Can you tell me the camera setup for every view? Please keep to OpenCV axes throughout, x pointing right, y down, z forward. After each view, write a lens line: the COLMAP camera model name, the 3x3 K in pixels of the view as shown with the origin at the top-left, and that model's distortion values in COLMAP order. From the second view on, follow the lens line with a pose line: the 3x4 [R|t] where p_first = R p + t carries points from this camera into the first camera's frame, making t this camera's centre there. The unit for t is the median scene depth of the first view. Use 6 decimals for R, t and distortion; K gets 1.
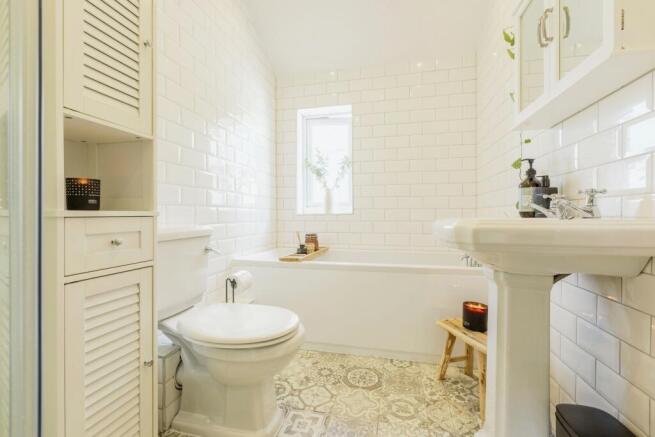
lens RADIAL K [[293.0, 0, 328.8], [0, 293.0, 214.8], [0, 0, 1]] dist [0.001808, -0.000290]
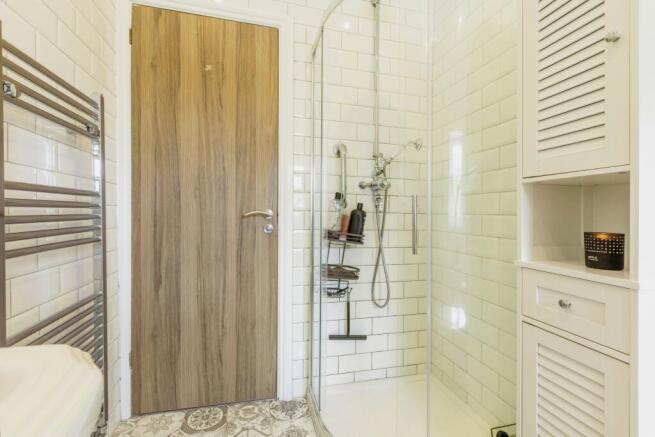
lens RADIAL K [[293.0, 0, 327.6], [0, 293.0, 216.5], [0, 0, 1]] dist [0.001808, -0.000290]
pose [[-0.885300, -0.017539, -0.464689, 0.346447], [-0.027146, 0.999534, 0.013990, -0.167615], [0.464227, 0.025000, -0.885364, 1.433112]]
